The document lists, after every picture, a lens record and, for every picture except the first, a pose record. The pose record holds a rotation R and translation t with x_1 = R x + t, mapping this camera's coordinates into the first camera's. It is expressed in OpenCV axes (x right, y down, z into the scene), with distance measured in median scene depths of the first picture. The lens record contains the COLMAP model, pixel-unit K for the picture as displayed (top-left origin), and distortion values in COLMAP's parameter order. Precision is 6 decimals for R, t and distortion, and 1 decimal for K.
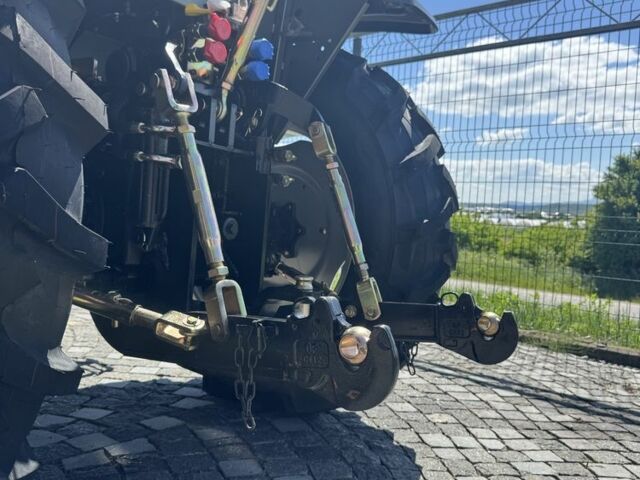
lens RADIAL K [[589.1, 0, 310.0], [0, 589.1, 251.3], [0, 0, 1]] dist [0.100981, -0.208589]
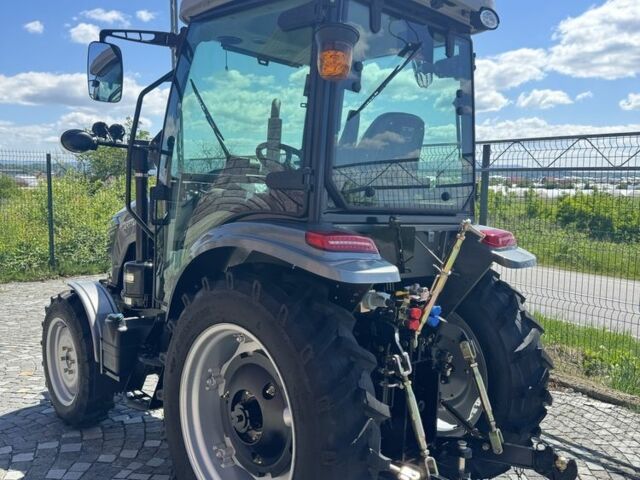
lens RADIAL K [[589.1, 0, 310.0], [0, 589.1, 251.3], [0, 0, 1]] dist [0.100981, -0.208589]
pose [[0.978310, -0.010771, -0.206868, -0.070692], [0.017944, 0.999300, 0.032829, -0.539461], [0.206369, -0.035829, 0.977818, -0.848466]]
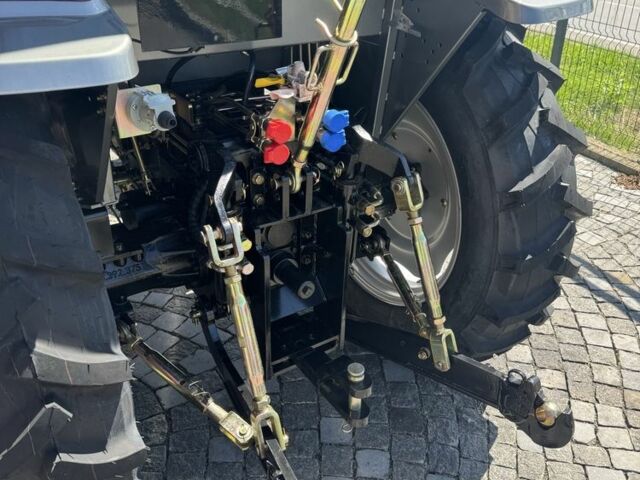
lens RADIAL K [[583.4, 0, 320.0], [0, 583.4, 240.0], [0, 0, 1]] dist [0.113893, -0.210712]
pose [[0.931361, 0.130650, -0.339850, 0.211378], [0.036025, 0.895755, 0.443086, -0.521365], [0.362312, -0.424916, 0.829564, 0.129404]]
